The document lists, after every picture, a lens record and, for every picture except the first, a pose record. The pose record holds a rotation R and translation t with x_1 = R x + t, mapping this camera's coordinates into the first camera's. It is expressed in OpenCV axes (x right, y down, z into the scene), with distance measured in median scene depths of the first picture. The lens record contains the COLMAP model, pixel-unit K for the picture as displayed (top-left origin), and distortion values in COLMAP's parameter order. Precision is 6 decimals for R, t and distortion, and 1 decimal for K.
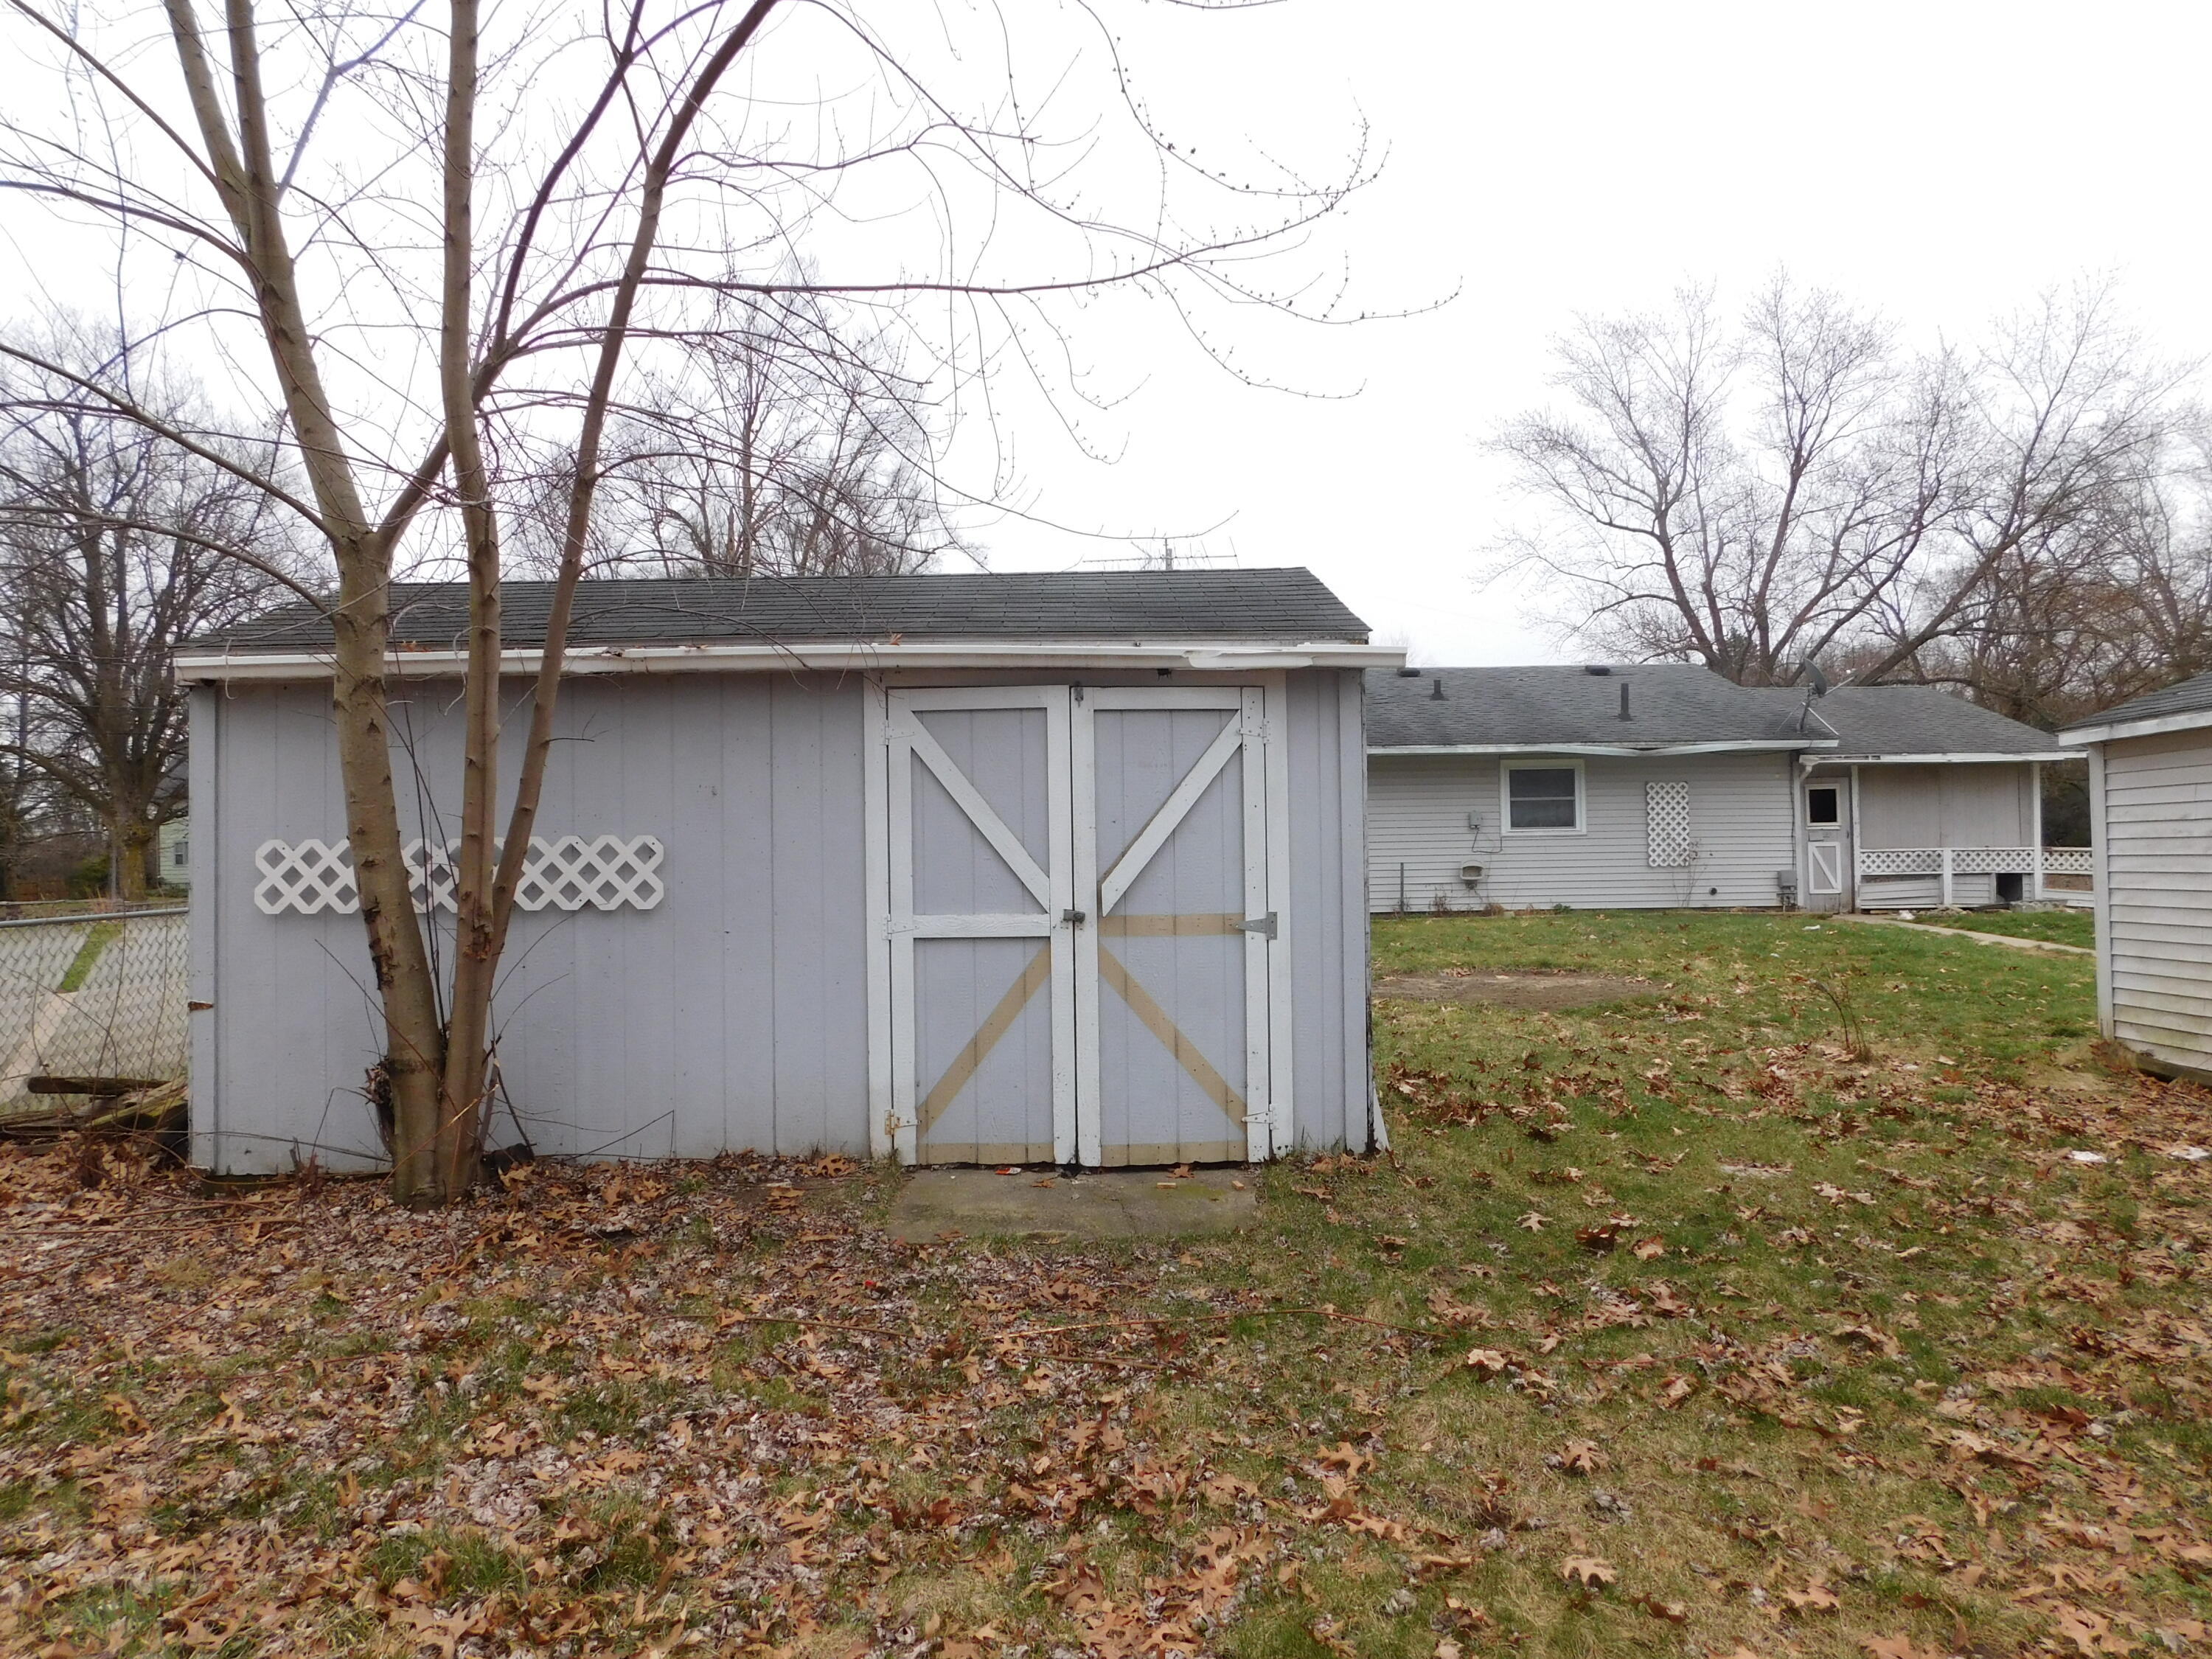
lens RADIAL K [[1453.2, 0, 1103.2], [0, 1453.2, 838.7], [0, 0, 1]] dist [-0.045972, 0.000701]
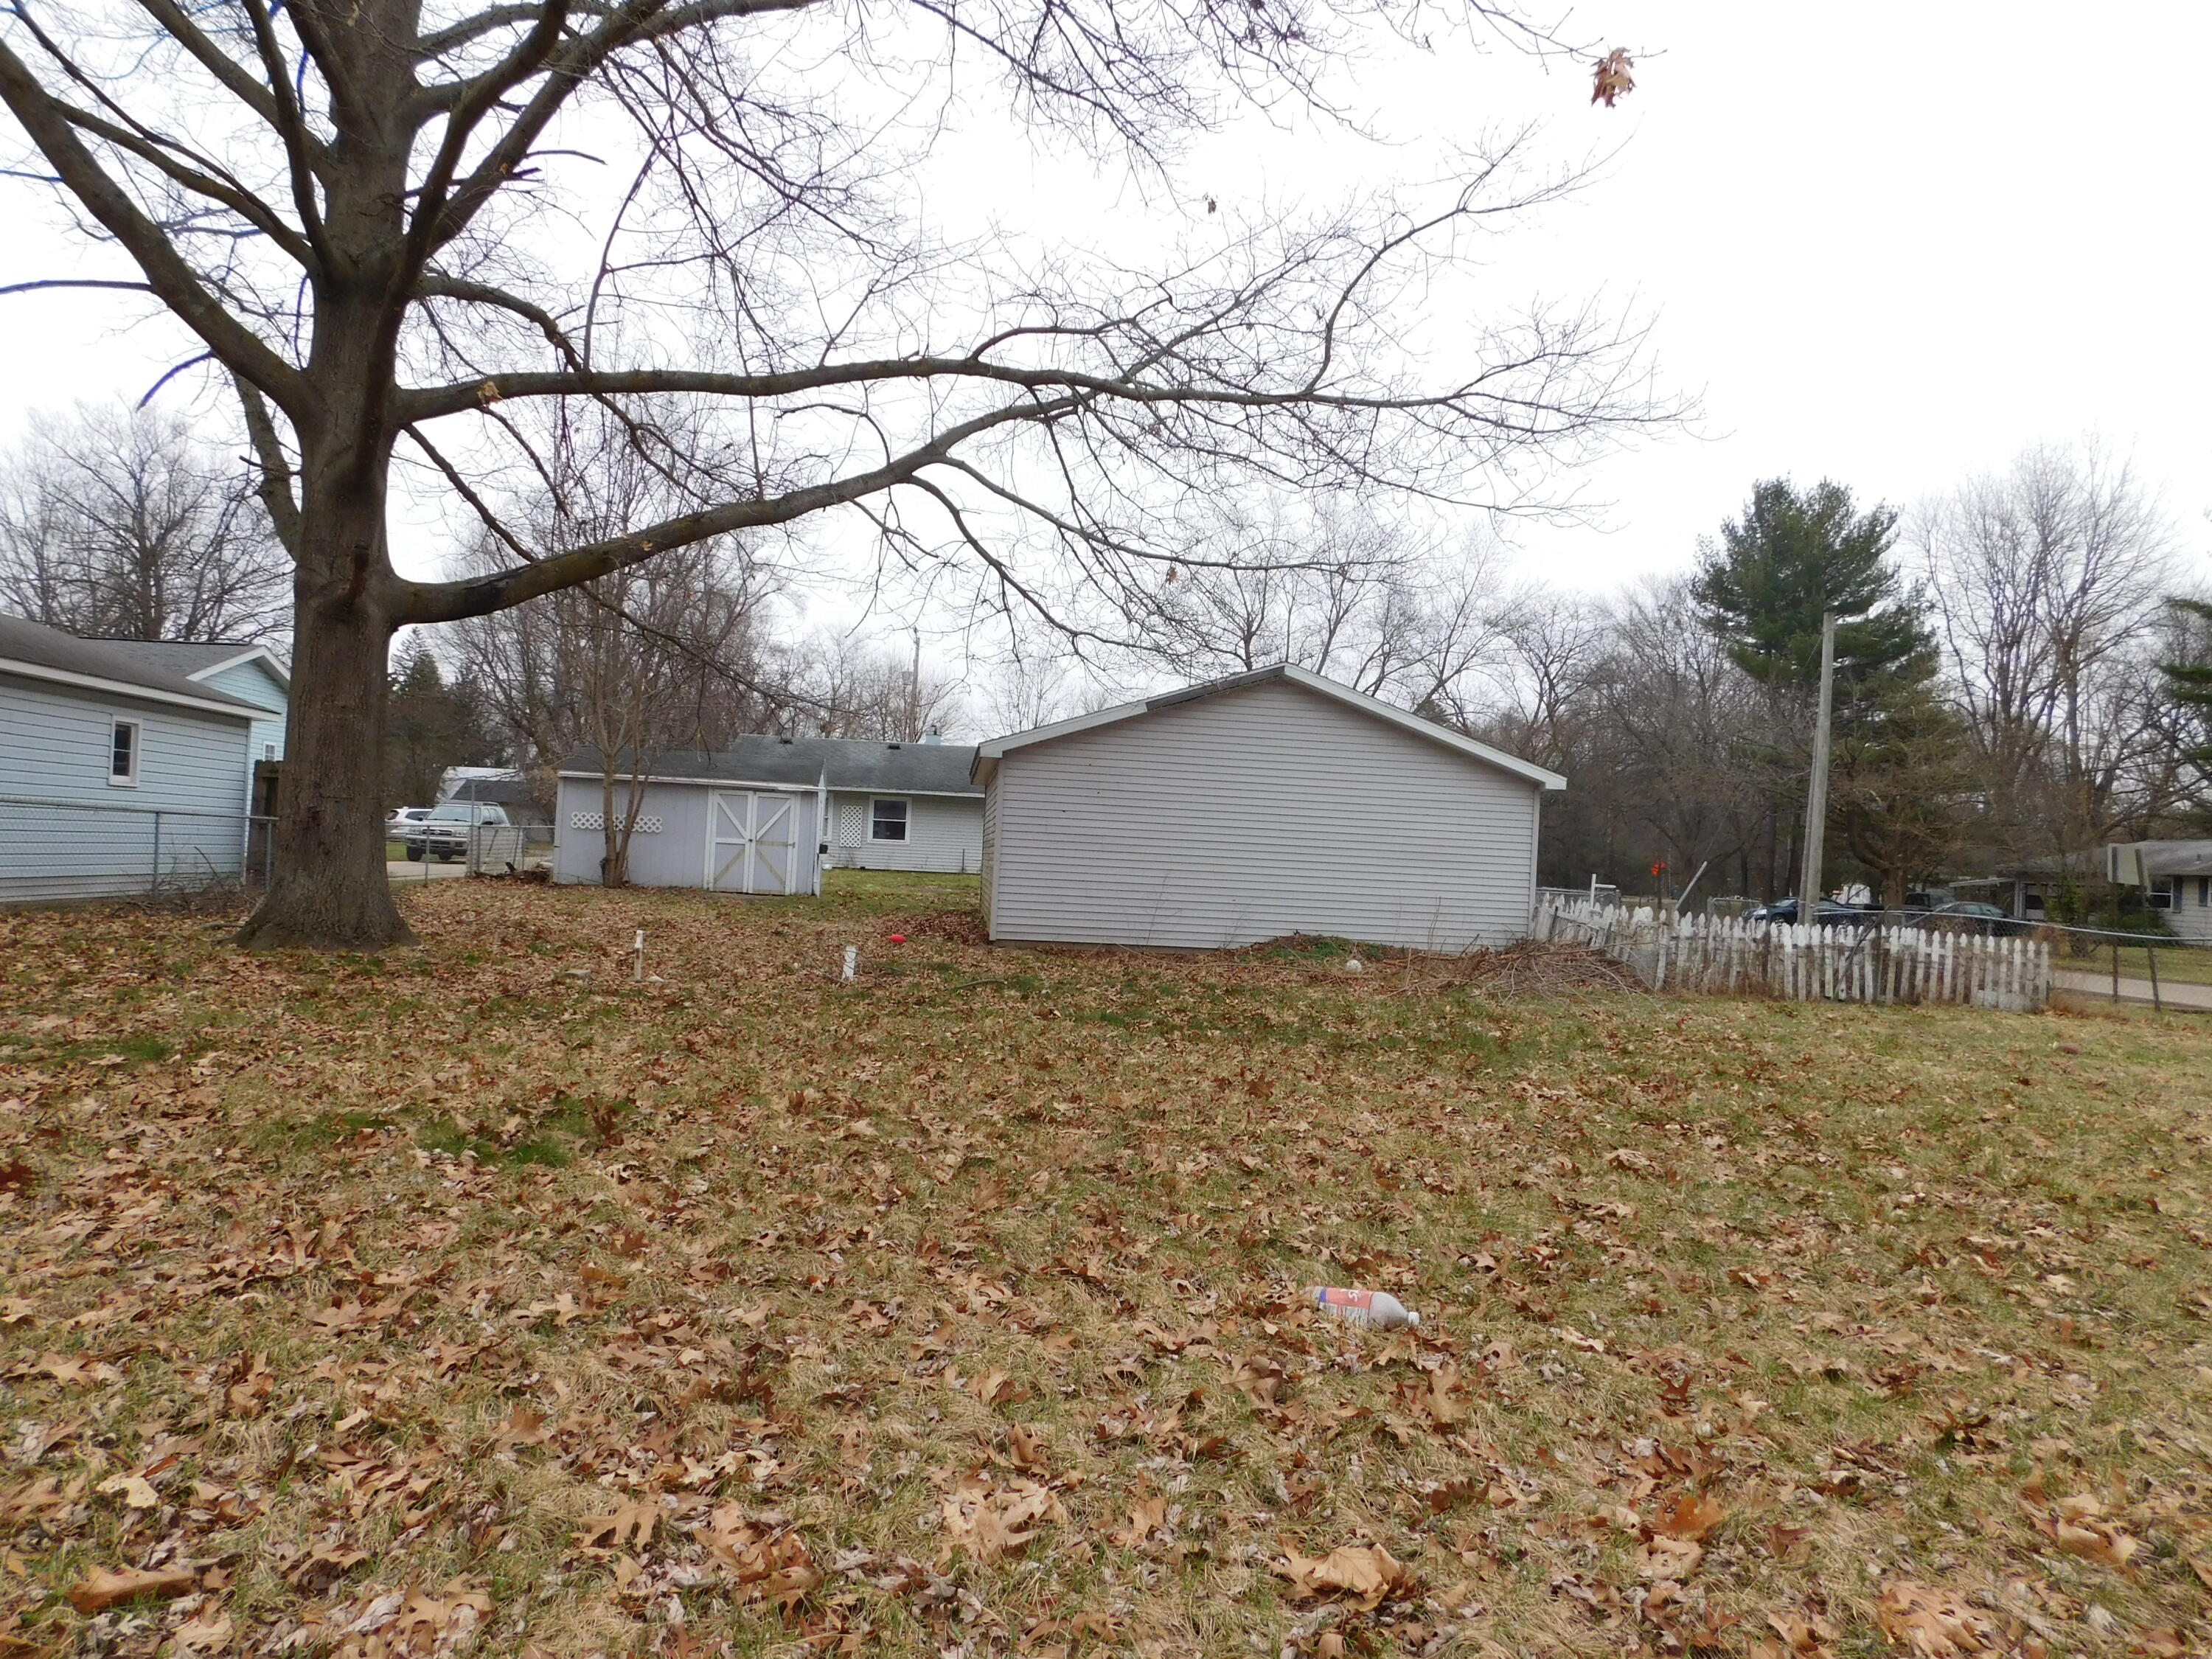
lens RADIAL K [[1453.2, 0, 1103.2], [0, 1453.2, 838.7], [0, 0, 1]] dist [-0.045972, 0.000701]
pose [[0.988295, 0.068315, 0.136404, 0.470472], [-0.068673, 0.997637, -0.002085, -0.020095], [-0.136224, -0.007307, 0.990651, -3.831271]]
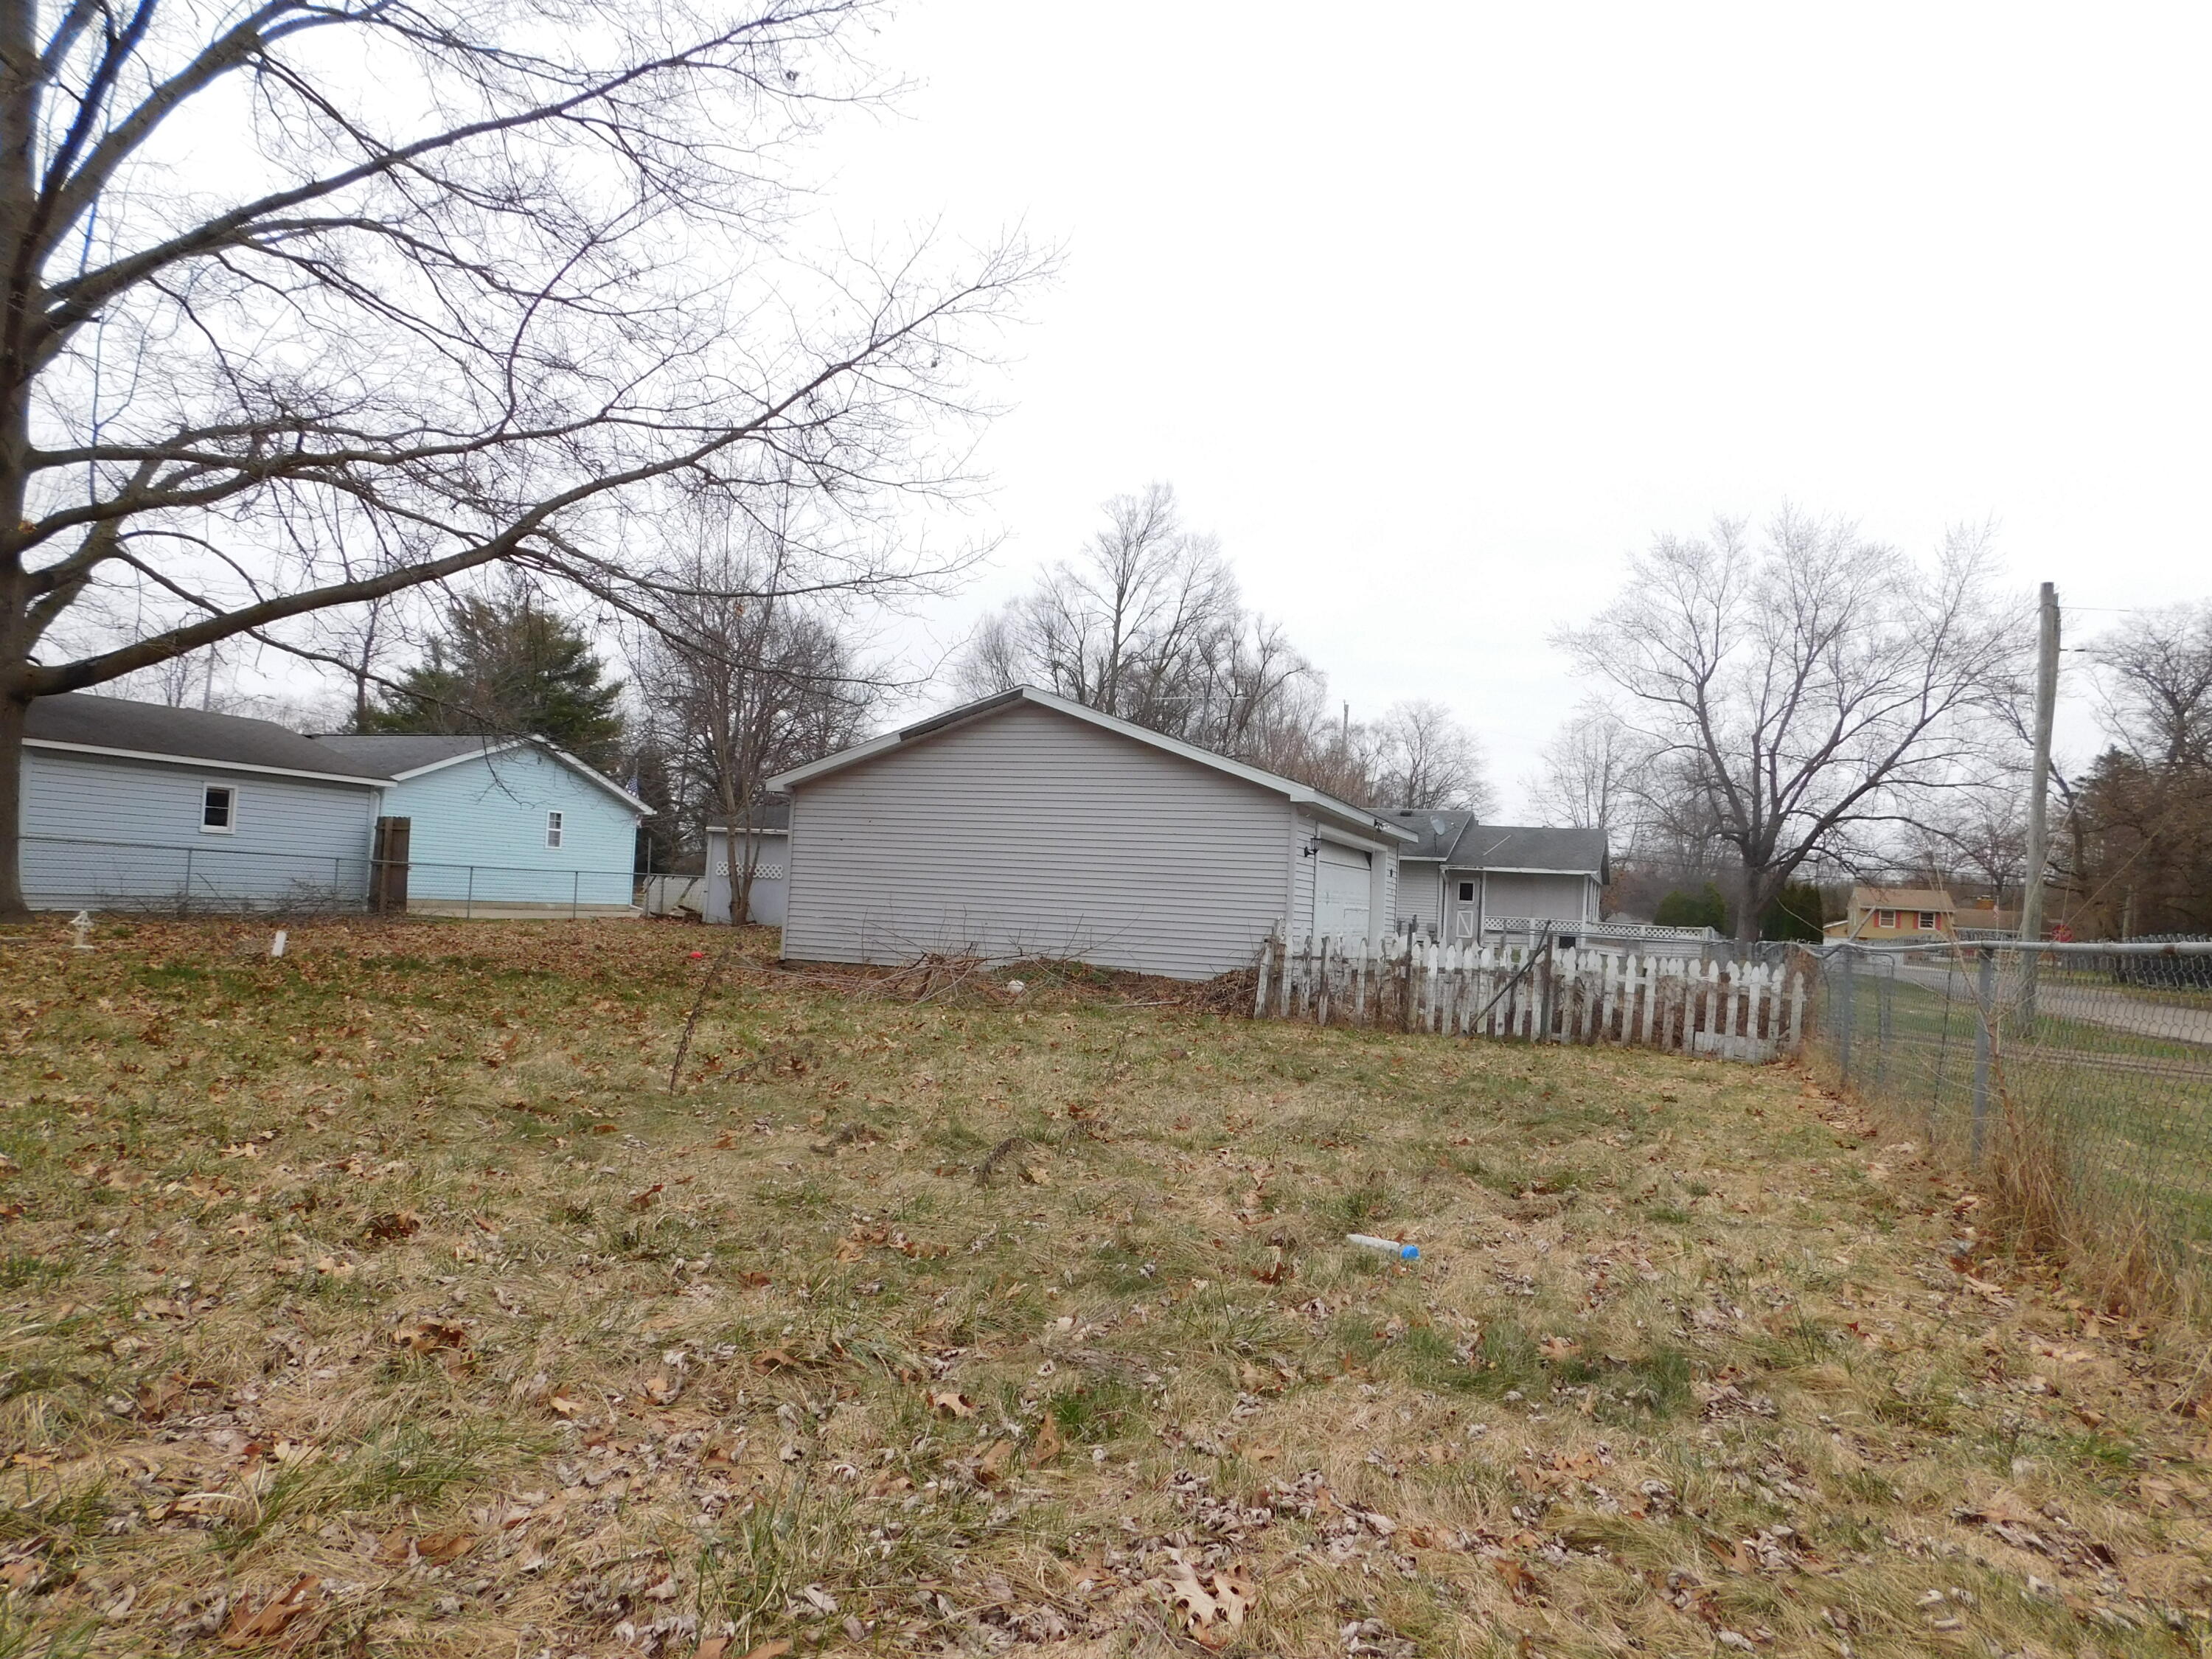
lens RADIAL K [[1453.2, 0, 1103.2], [0, 1453.2, 838.7], [0, 0, 1]] dist [-0.045972, 0.000701]
pose [[0.934172, 0.048641, -0.353492, 2.726740], [-0.063389, 0.997530, -0.030257, -0.016707], [0.351147, 0.050673, 0.934948, -3.647784]]
